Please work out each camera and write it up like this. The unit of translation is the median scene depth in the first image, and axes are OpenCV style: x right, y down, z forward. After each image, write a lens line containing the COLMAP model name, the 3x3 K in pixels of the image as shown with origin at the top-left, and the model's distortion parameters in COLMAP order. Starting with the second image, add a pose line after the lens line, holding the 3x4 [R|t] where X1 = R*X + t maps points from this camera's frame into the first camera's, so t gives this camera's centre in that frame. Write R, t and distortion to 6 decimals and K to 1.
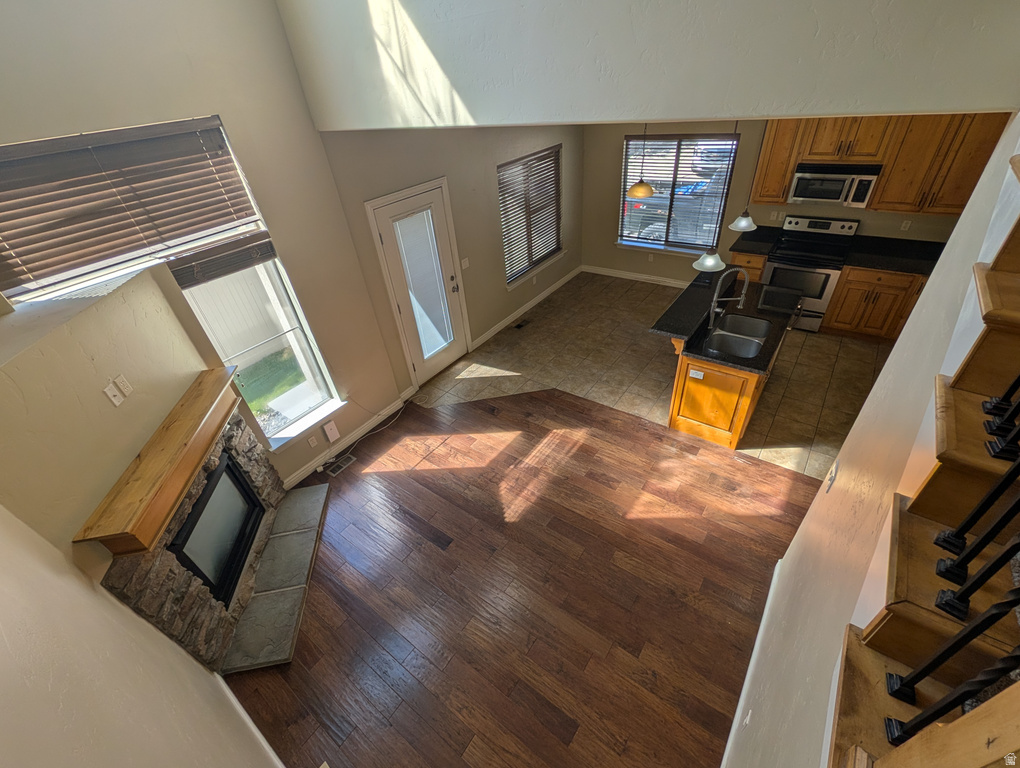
lens RADIAL K [[428.8, 0, 503.1], [0, 428.8, 393.5], [0, 0, 1]] dist [-0.001536, 0.001056]
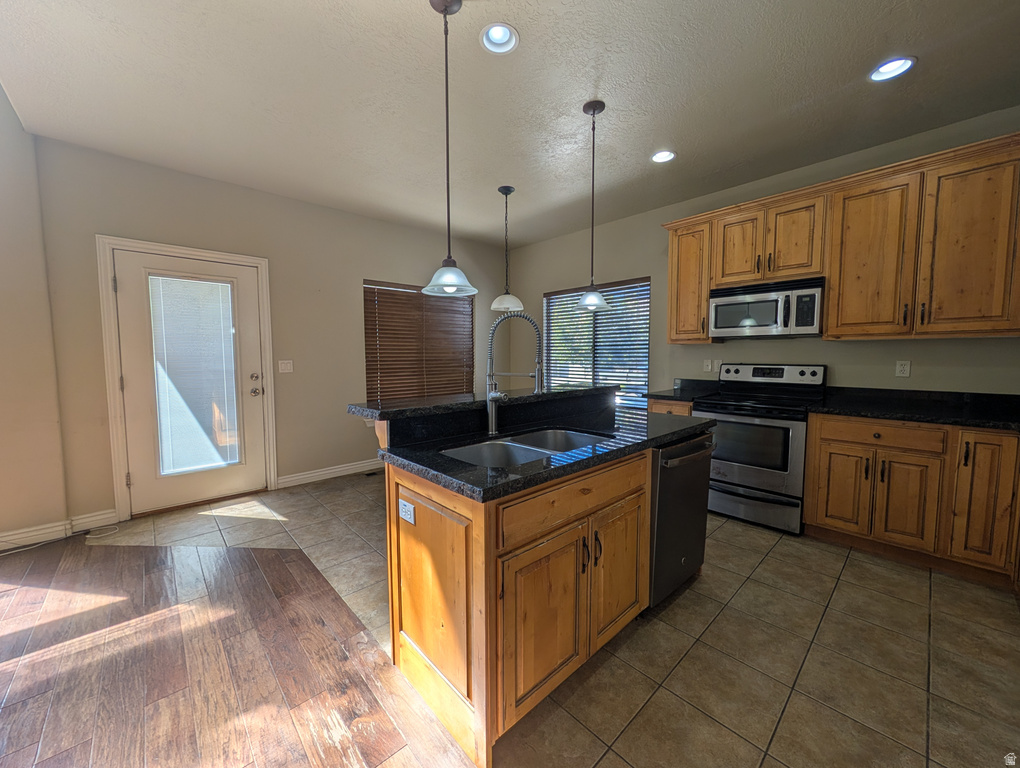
lens RADIAL K [[388.0, 0, 510.4], [0, 388.0, 386.1], [0, 0, 1]] dist [-0.001098, -0.000040]
pose [[0.980345, 0.104602, -0.167277, 0.475627], [-0.177389, 0.838445, -0.515308, 0.024333], [0.086350, 0.534853, 0.840521, 0.488716]]
